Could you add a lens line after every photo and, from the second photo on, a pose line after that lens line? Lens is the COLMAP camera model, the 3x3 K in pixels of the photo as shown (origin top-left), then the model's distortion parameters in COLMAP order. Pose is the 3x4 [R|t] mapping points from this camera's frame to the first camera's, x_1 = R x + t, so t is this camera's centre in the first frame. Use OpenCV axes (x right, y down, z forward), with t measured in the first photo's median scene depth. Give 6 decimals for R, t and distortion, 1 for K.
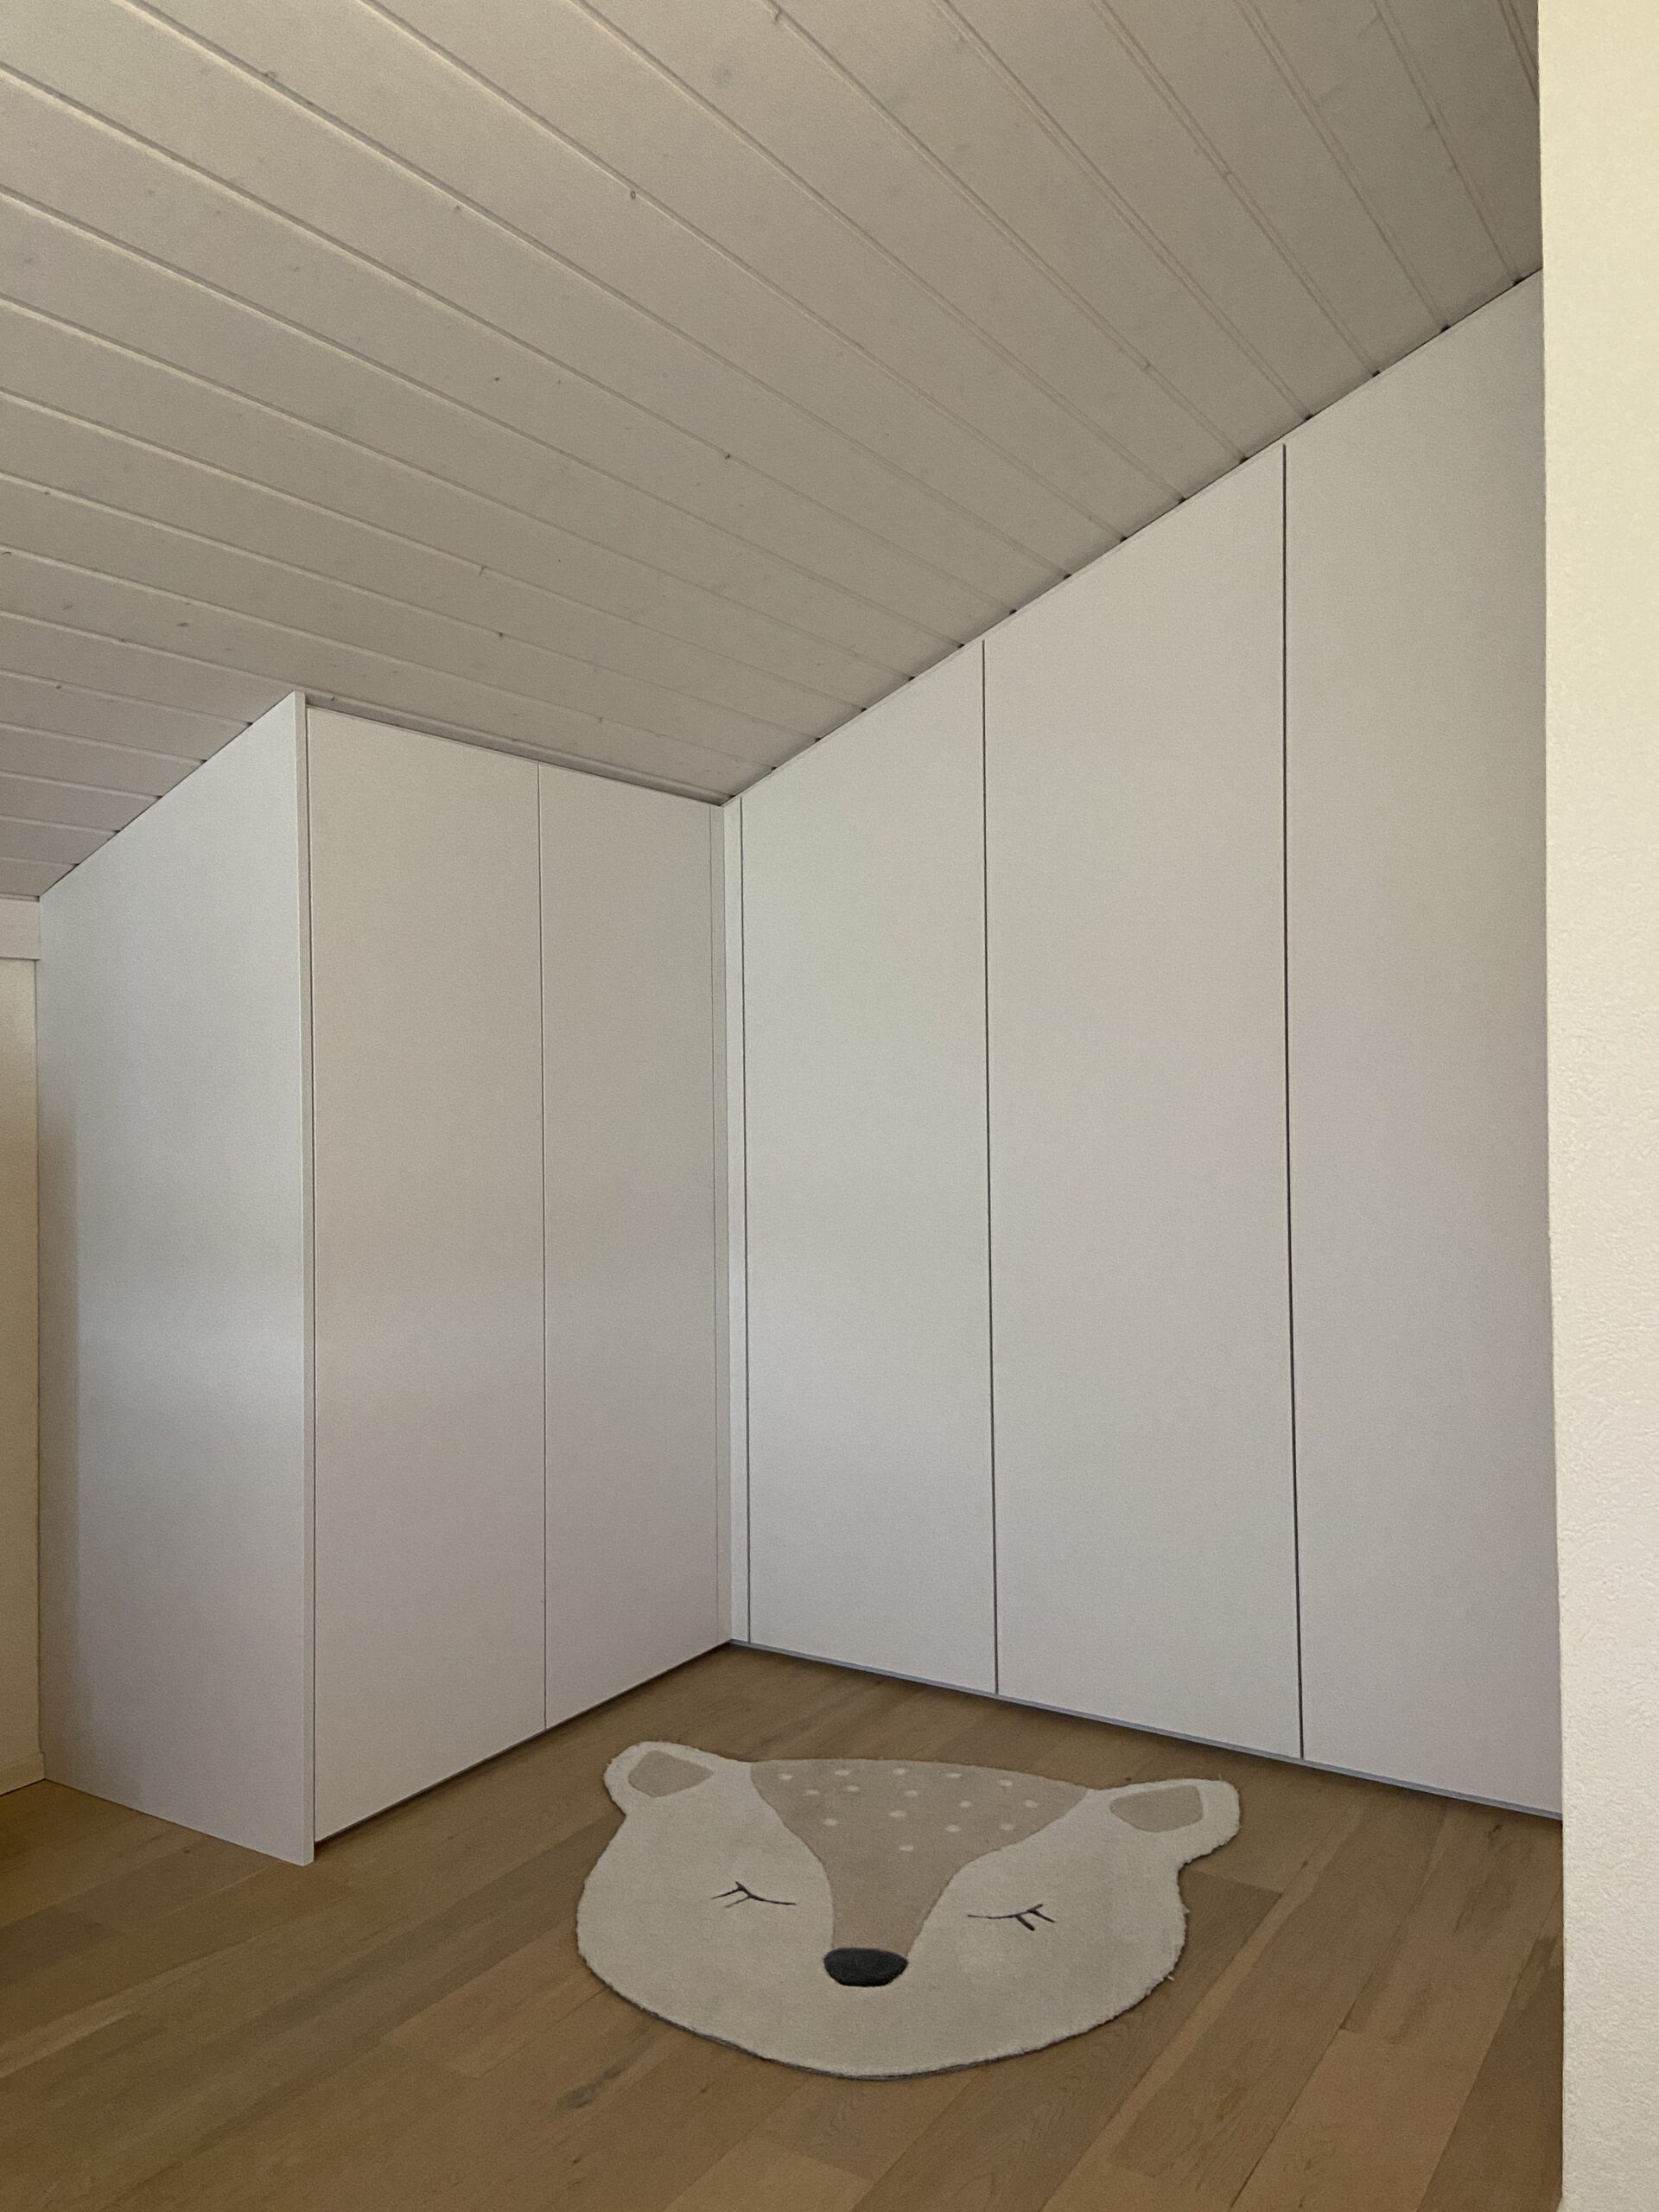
lens RADIAL K [[1688.6, 0, 829.5], [0, 1688.6, 1106.0], [0, 0, 1]] dist [0.115011, -0.128669]
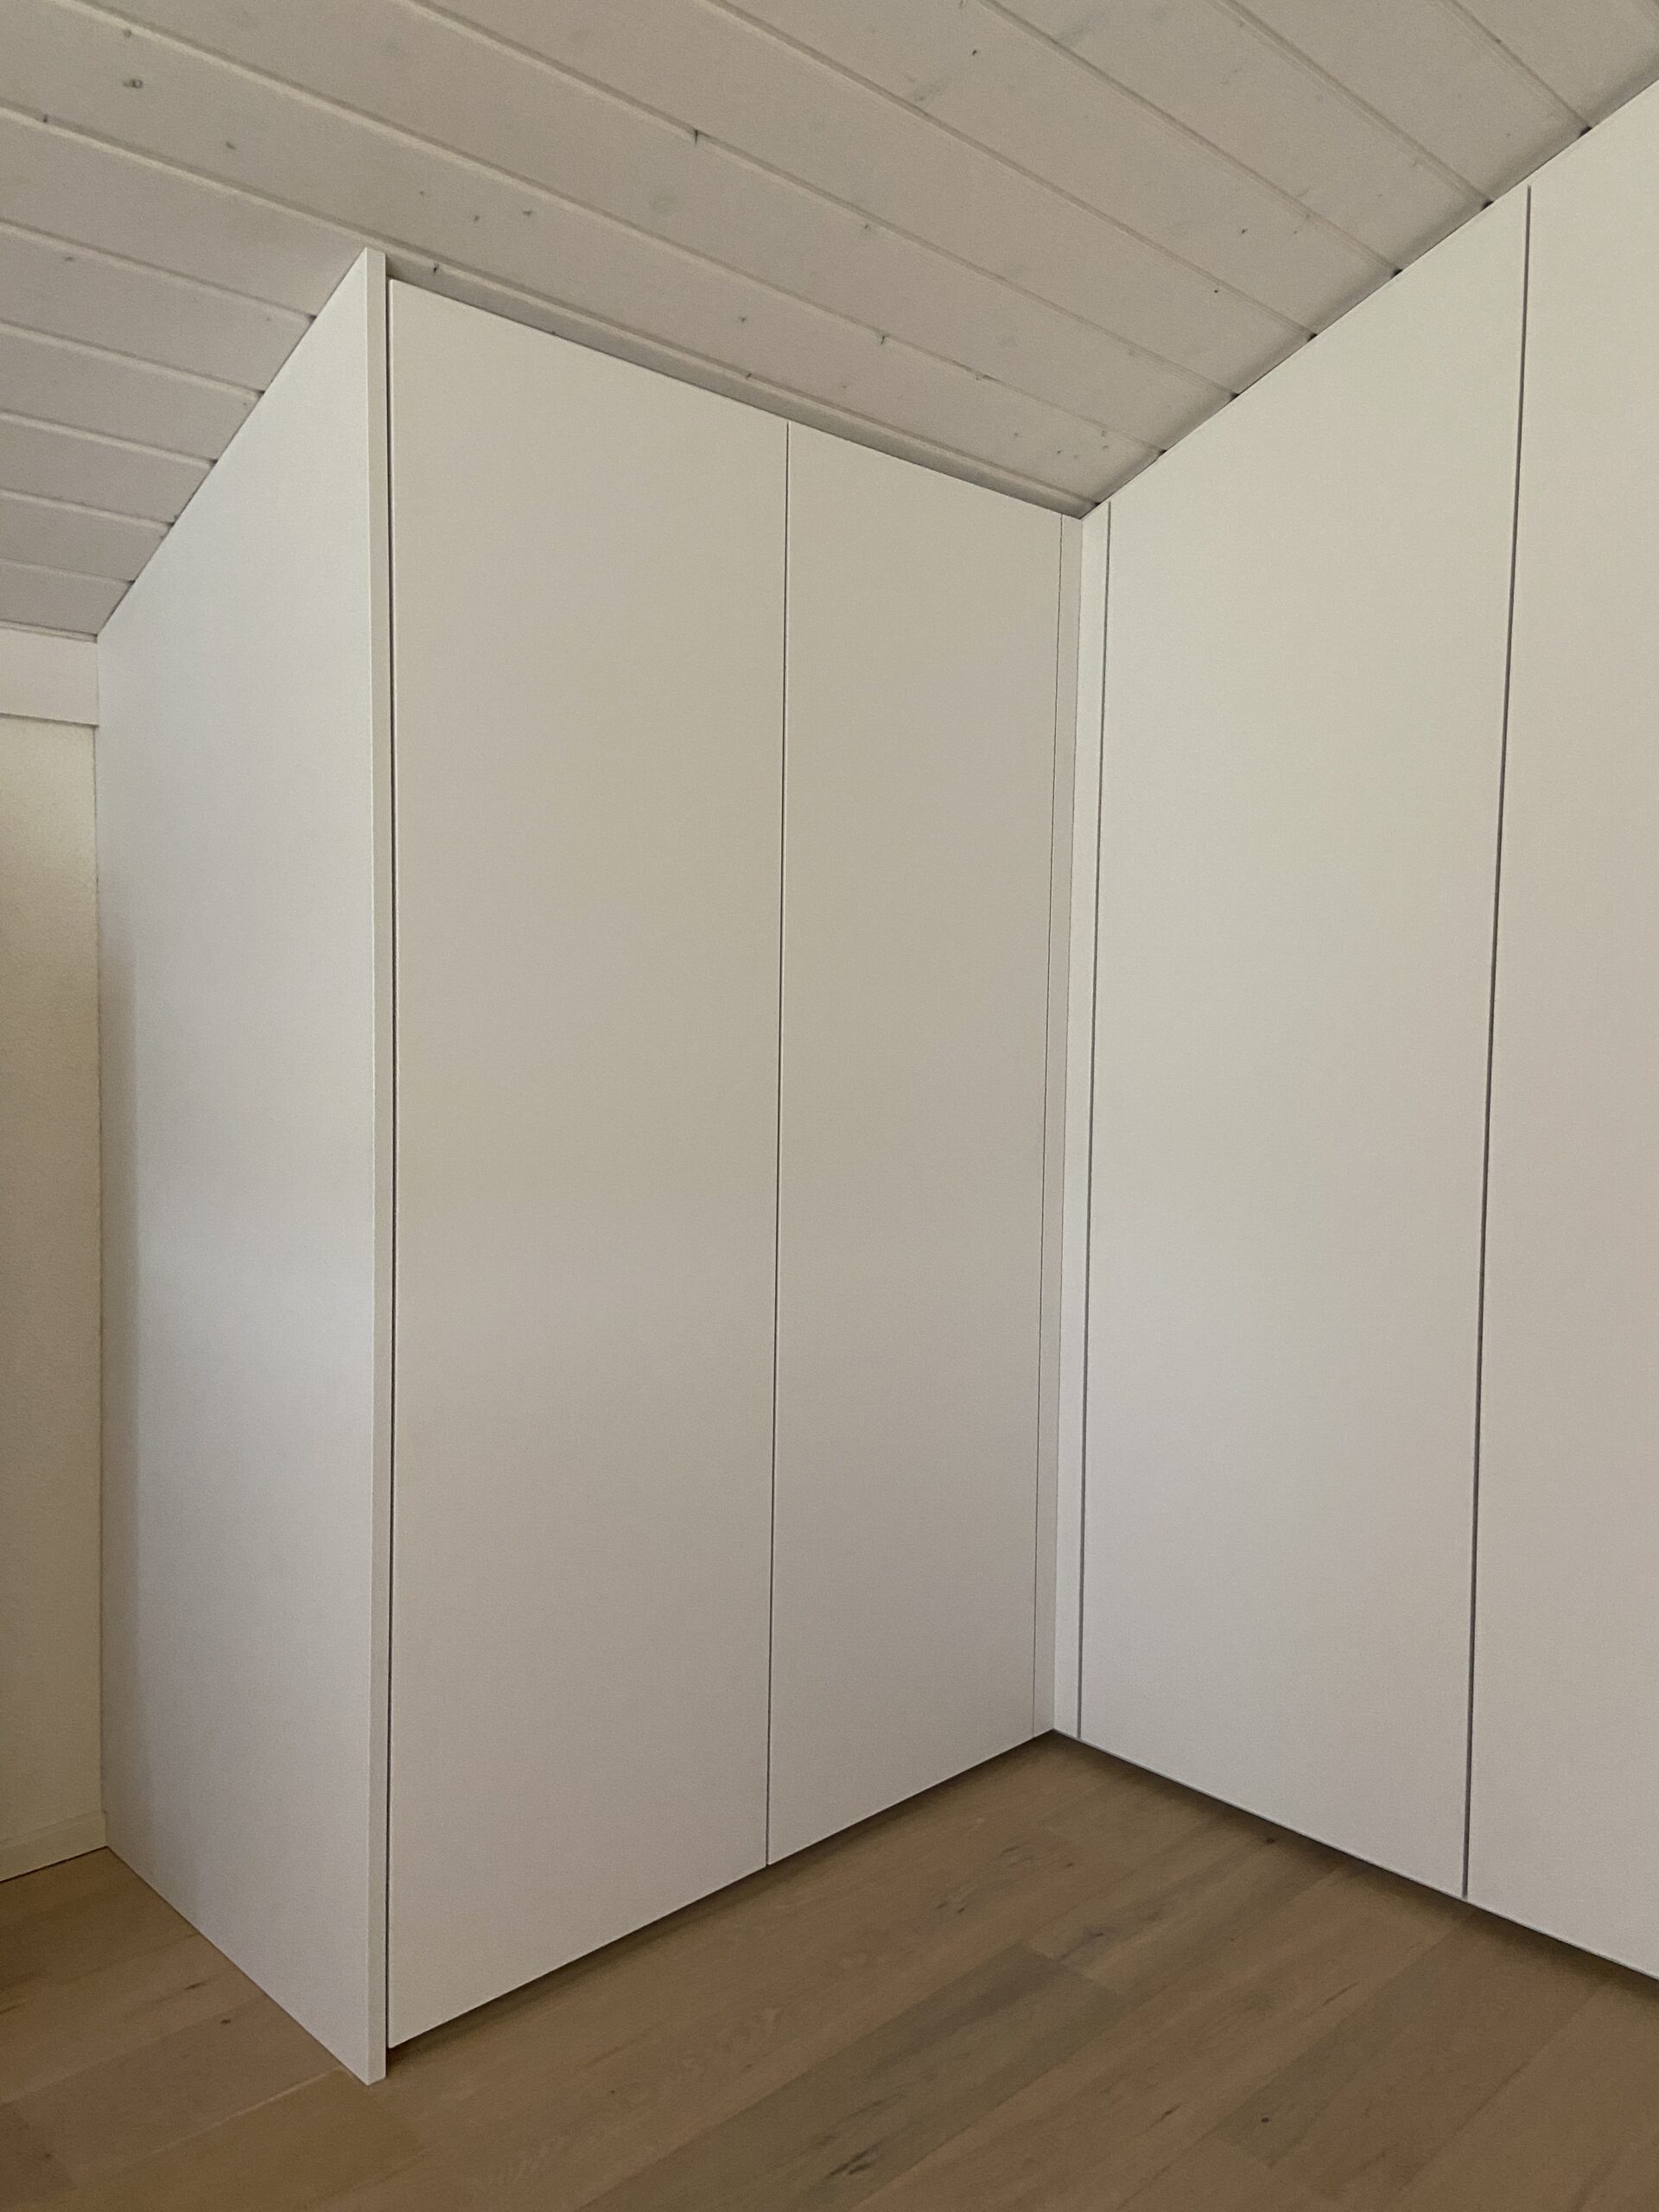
lens RADIAL K [[1688.6, 0, 829.5], [0, 1688.6, 1106.0], [0, 0, 1]] dist [0.115011, -0.128669]
pose [[0.973199, 0.039591, -0.226529, 0.001901], [-0.026651, 0.997849, 0.059899, 0.020914], [0.228413, -0.052256, 0.972161, 0.374115]]
